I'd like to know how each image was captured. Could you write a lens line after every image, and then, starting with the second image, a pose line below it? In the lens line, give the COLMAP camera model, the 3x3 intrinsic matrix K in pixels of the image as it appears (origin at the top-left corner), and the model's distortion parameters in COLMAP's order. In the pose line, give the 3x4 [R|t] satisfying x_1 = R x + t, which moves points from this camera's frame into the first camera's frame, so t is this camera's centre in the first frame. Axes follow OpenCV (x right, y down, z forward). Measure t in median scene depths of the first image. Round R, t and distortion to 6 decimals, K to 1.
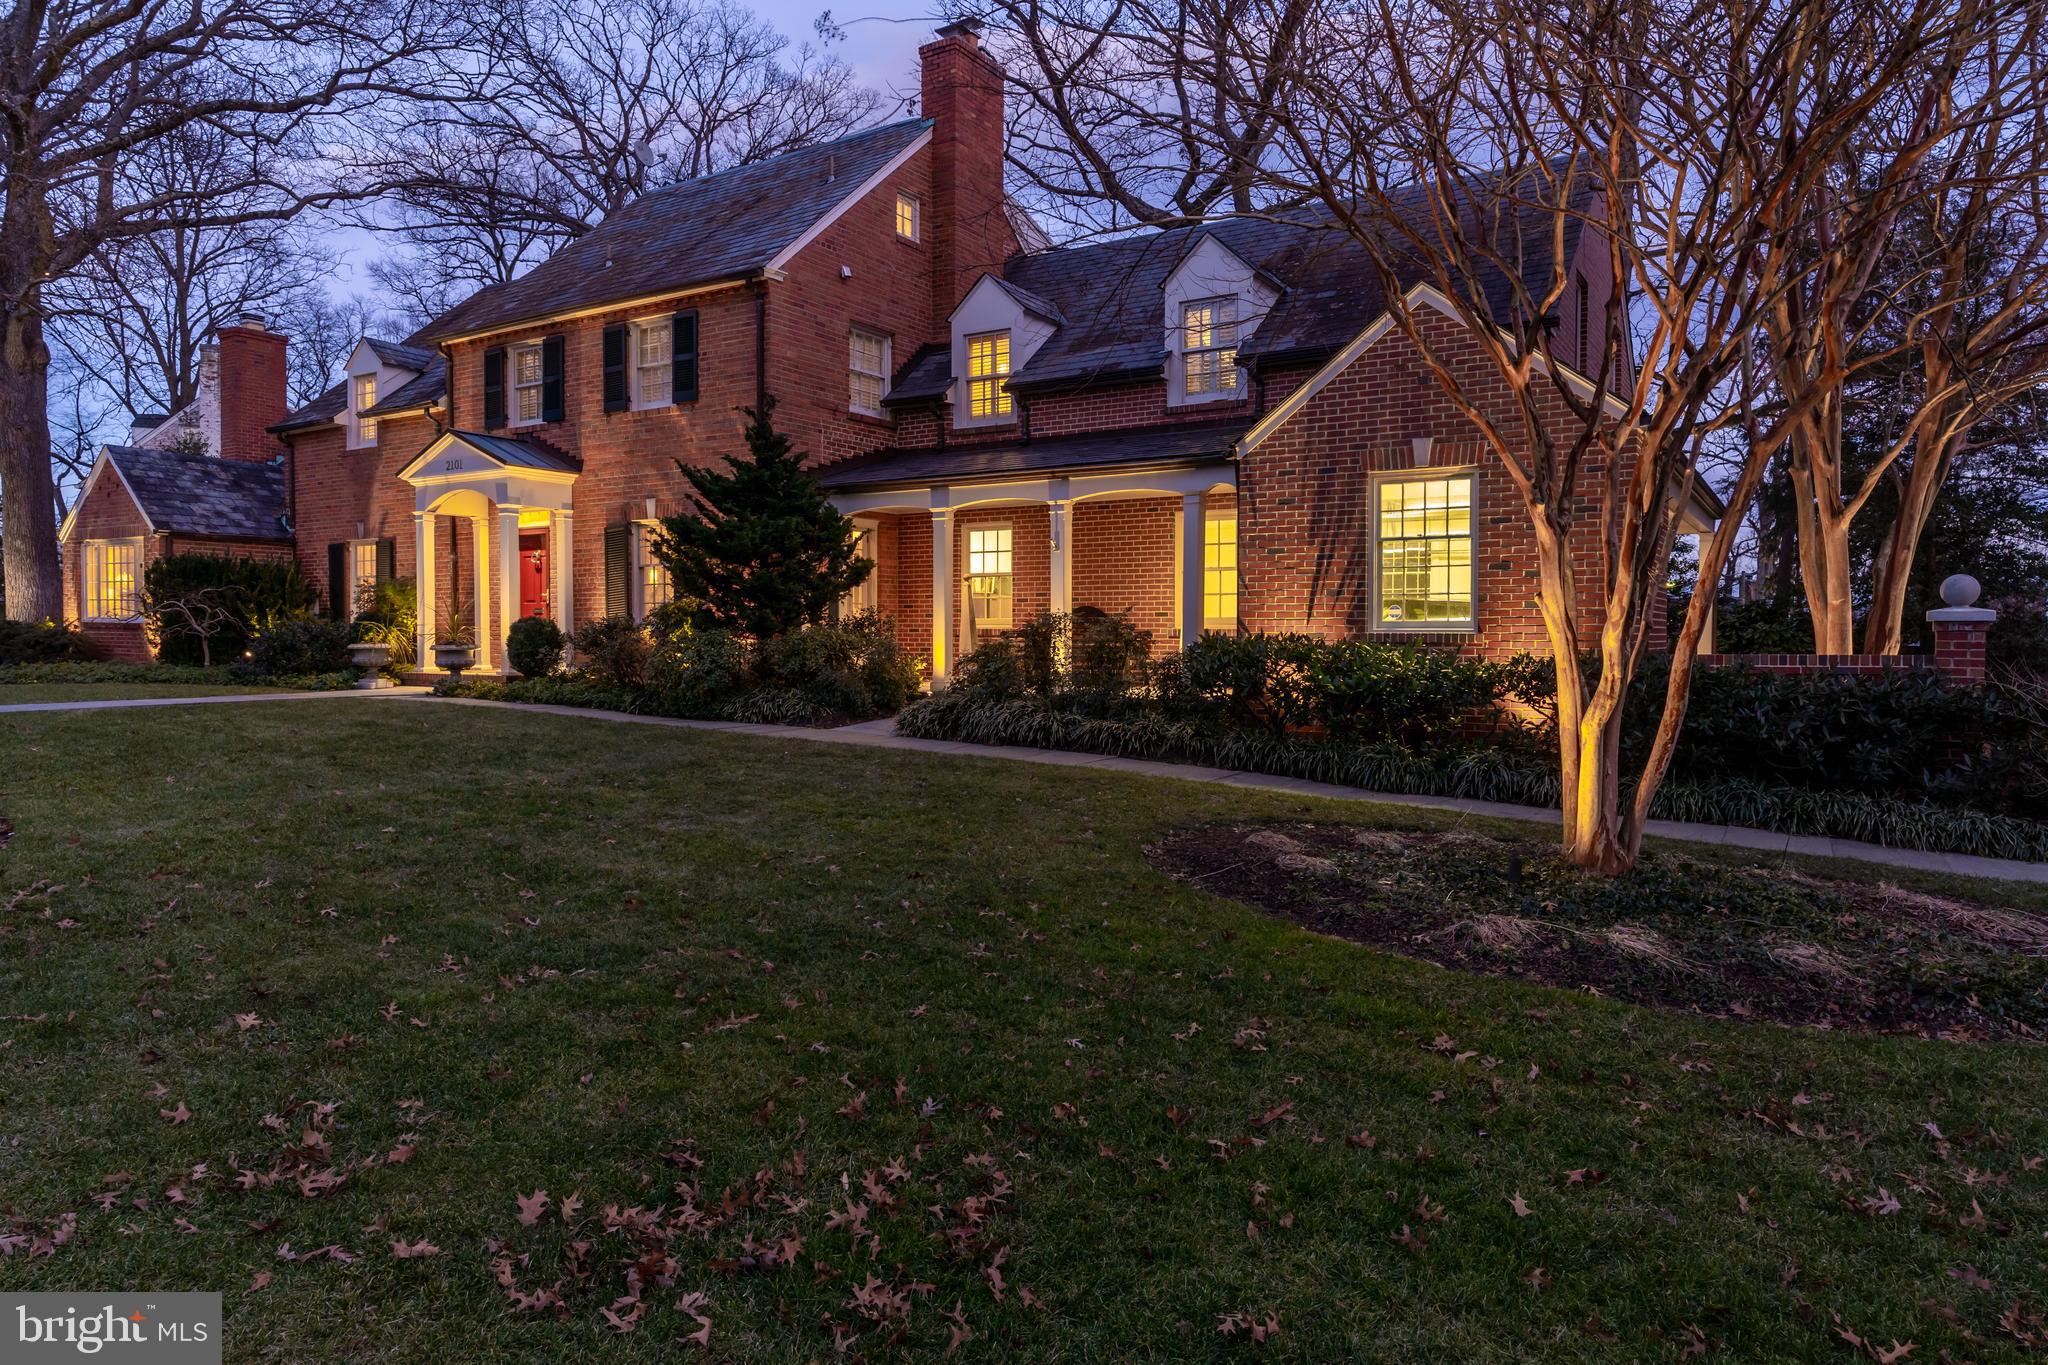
lens RADIAL K [[1270.0, 0, 1027.1], [0, 1270.0, 667.3], [0, 0, 1]] dist [-0.001902, -0.000925]
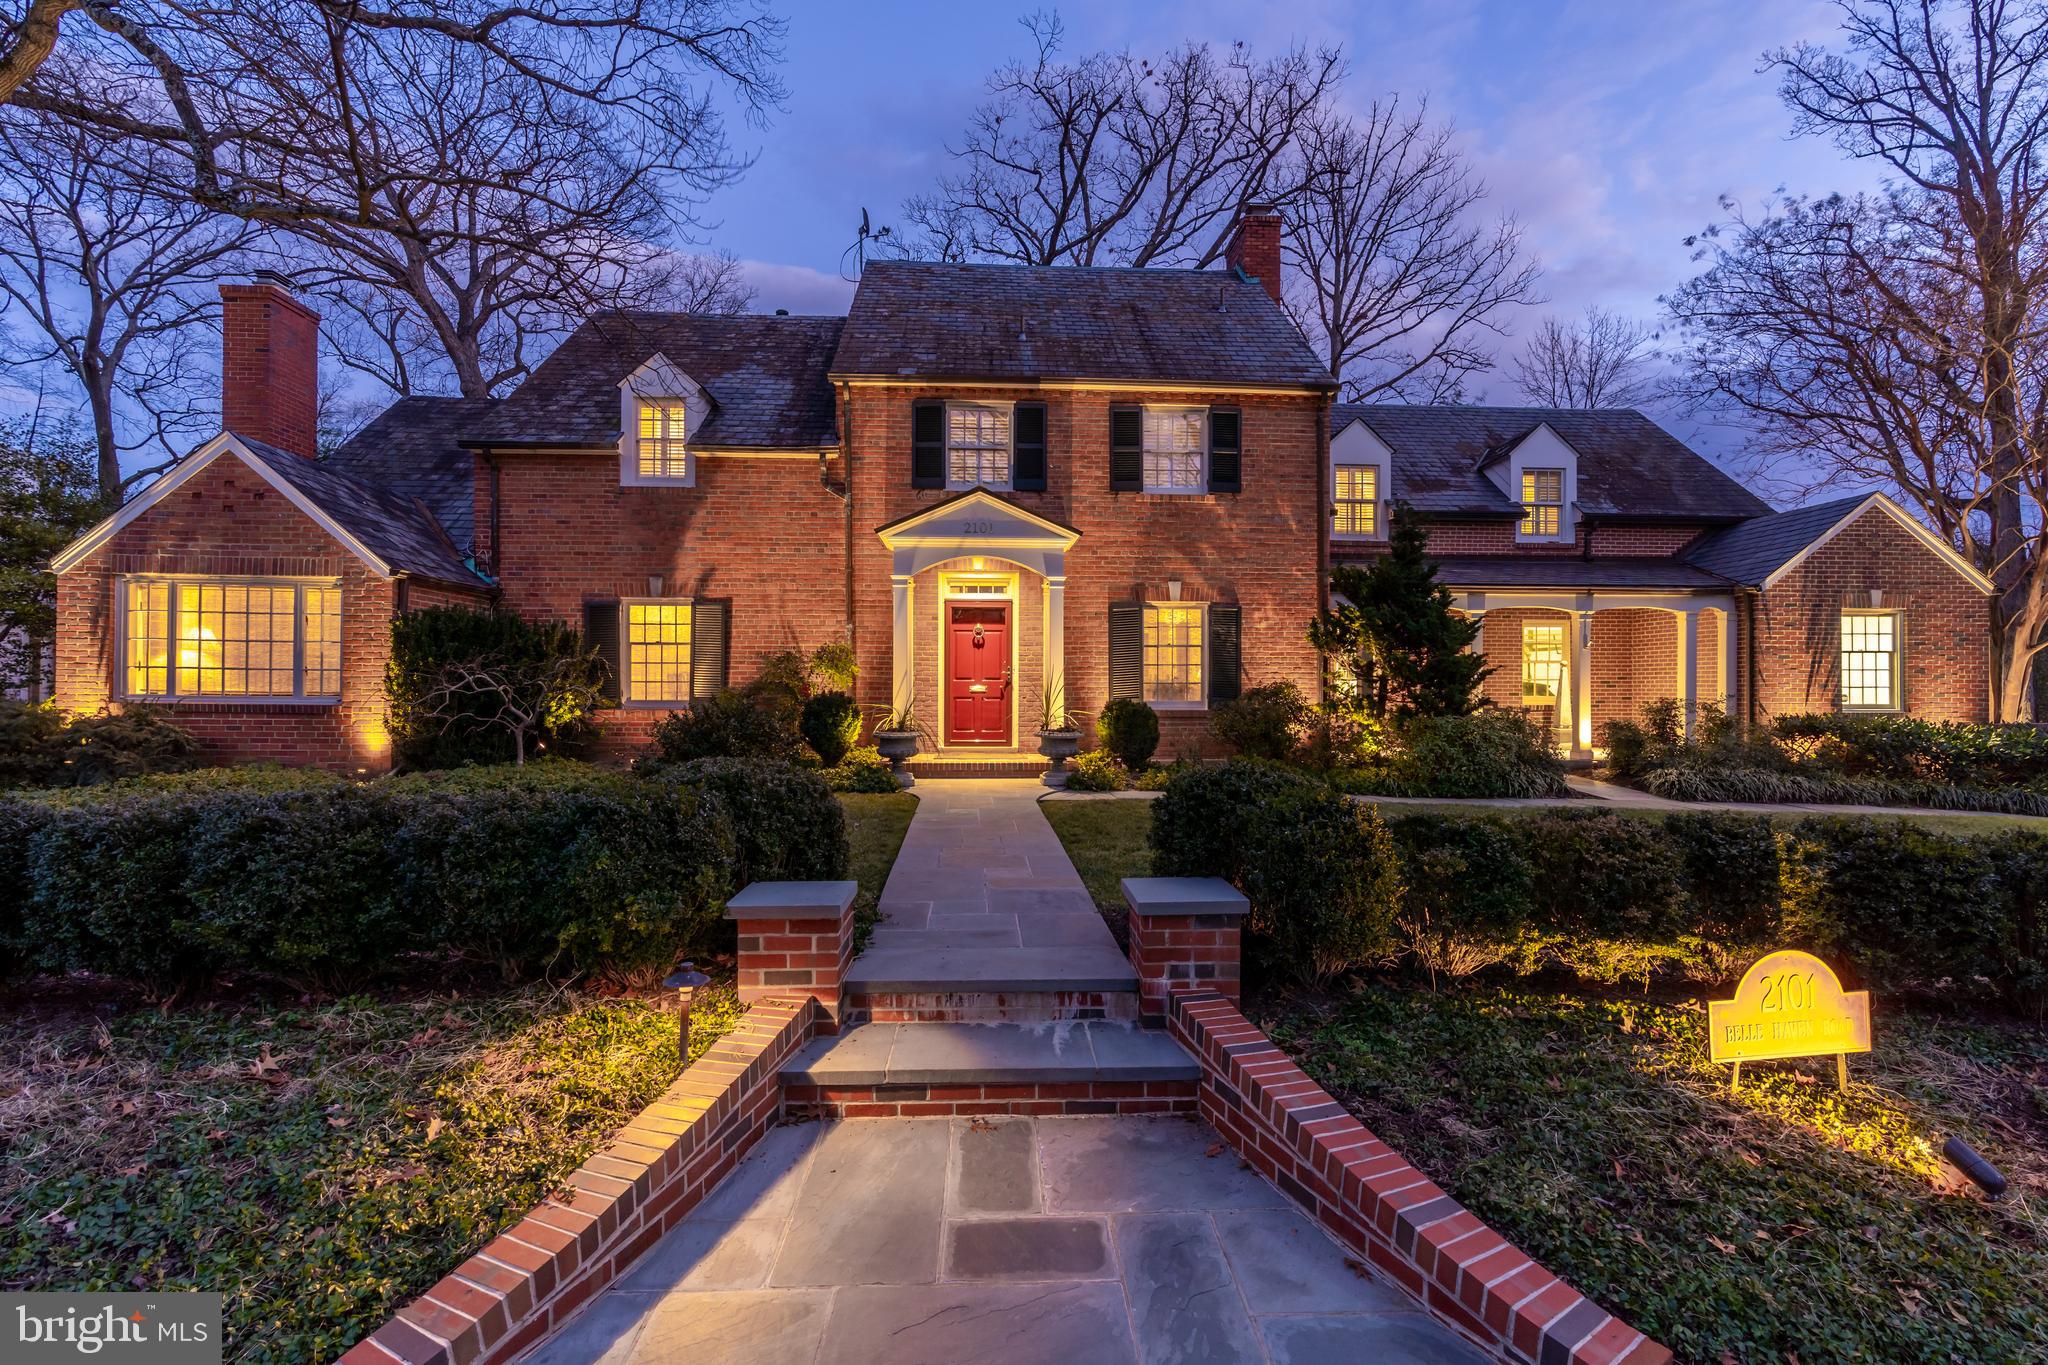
lens RADIAL K [[923.1, 0, 1031.5], [0, 923.1, 682.2], [0, 0, 1]] dist [-0.005147, 0.000997]
pose [[0.806906, 0.000049, 0.590679, -0.901155], [0.015076, 0.999673, -0.020677, -0.041790], [-0.590487, 0.025590, 0.806641, 0.513191]]
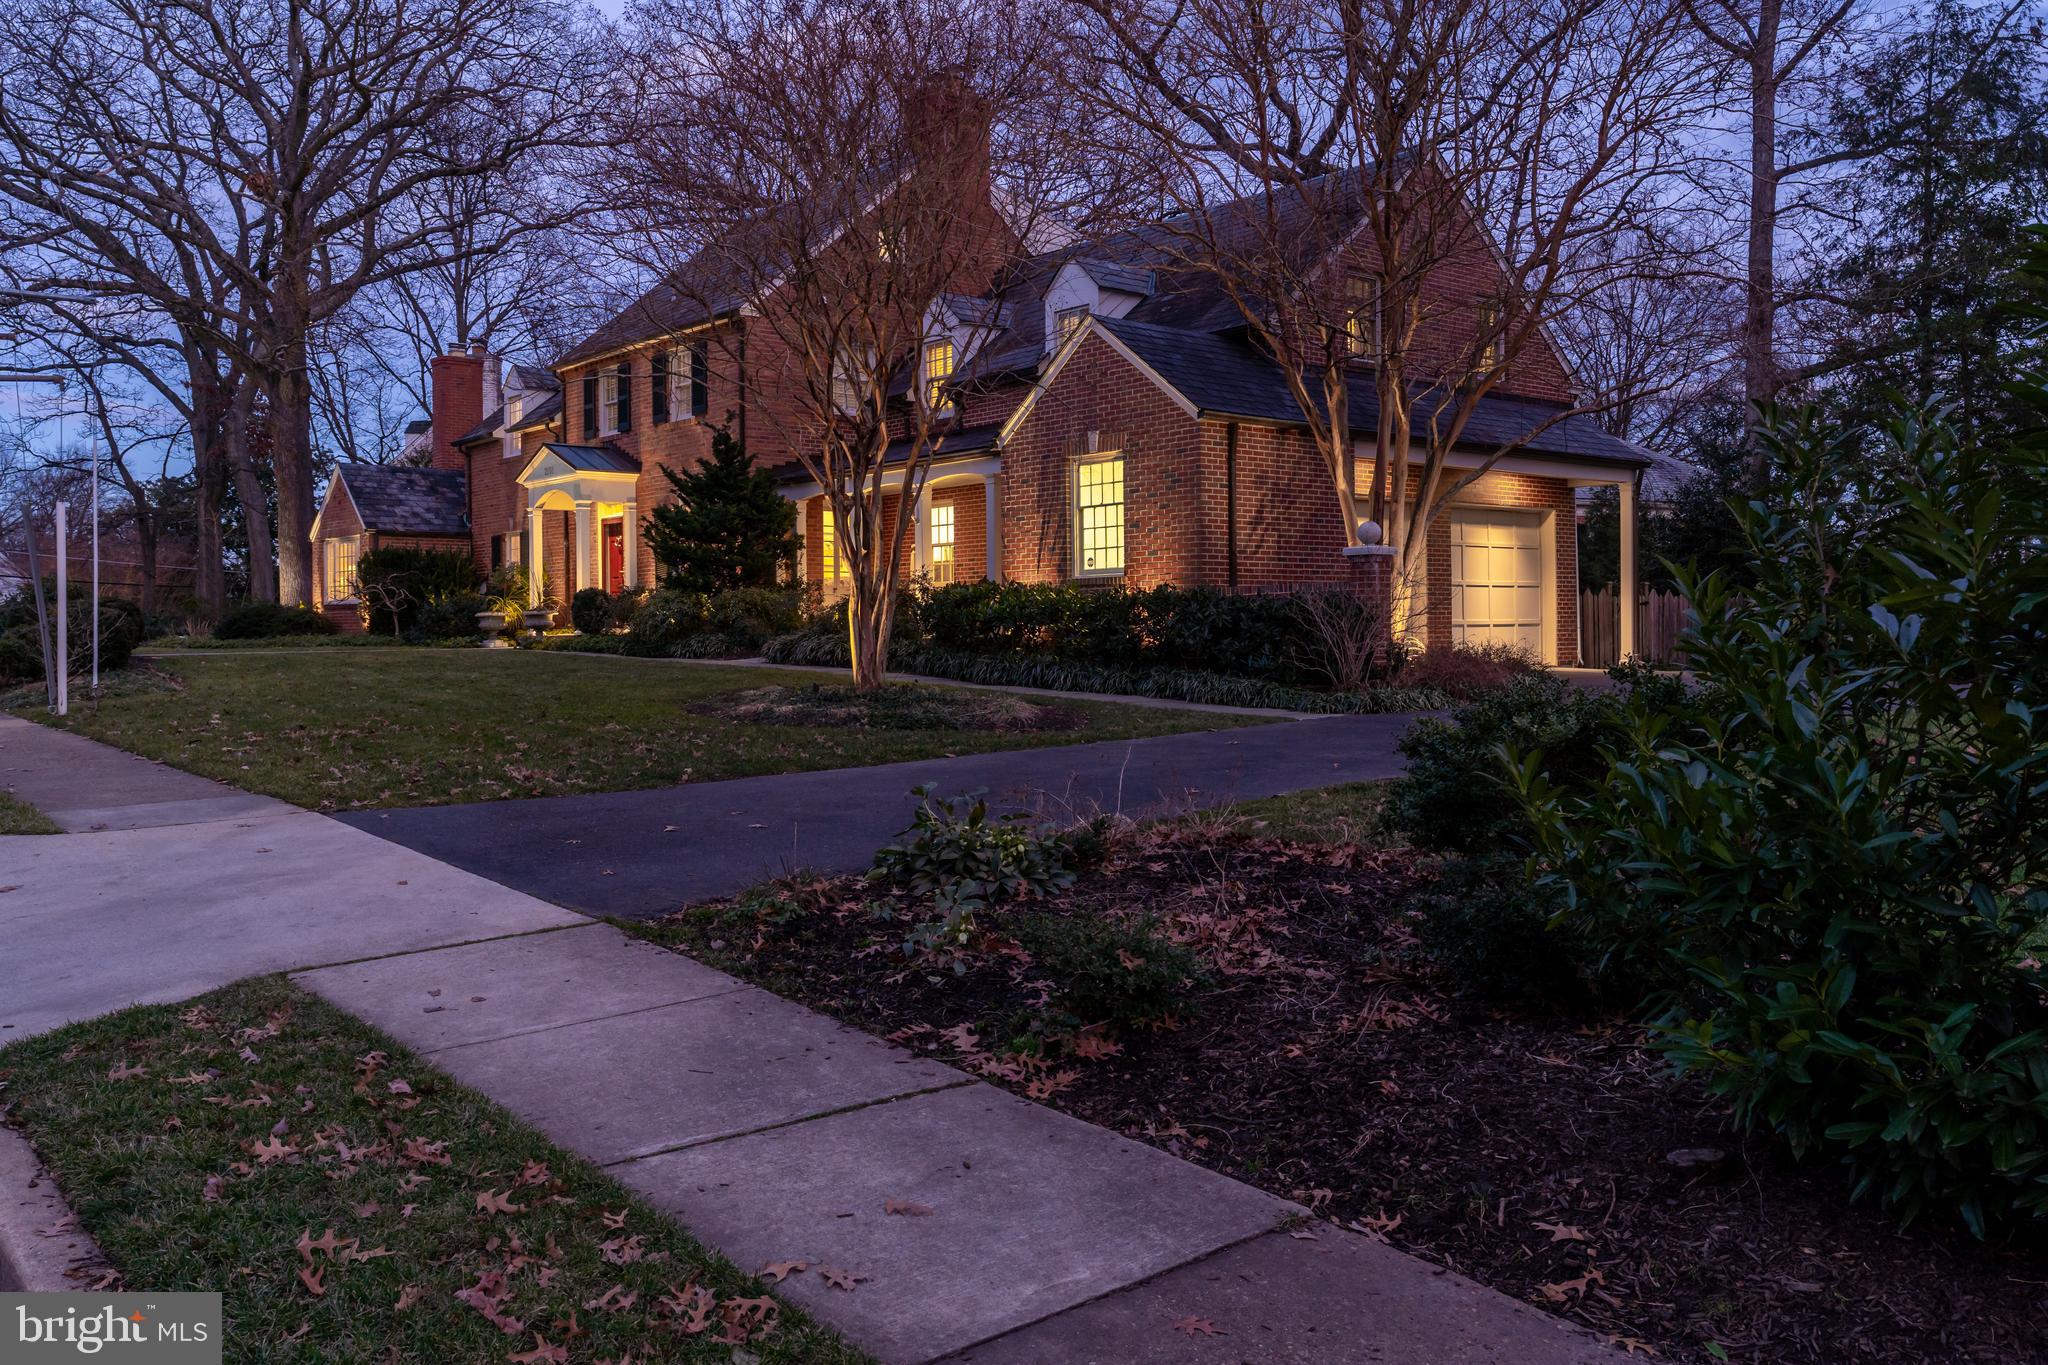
lens RADIAL K [[1678.1, 0, 1024.5], [0, 1678.1, 638.9], [0, 0, 1]] dist [0.004122, 0.003701]
pose [[0.953403, -0.013069, -0.301416, 0.566552], [0.006264, 0.999703, -0.023533, 0.057269], [0.301634, 0.020548, 0.953202, -0.507627]]
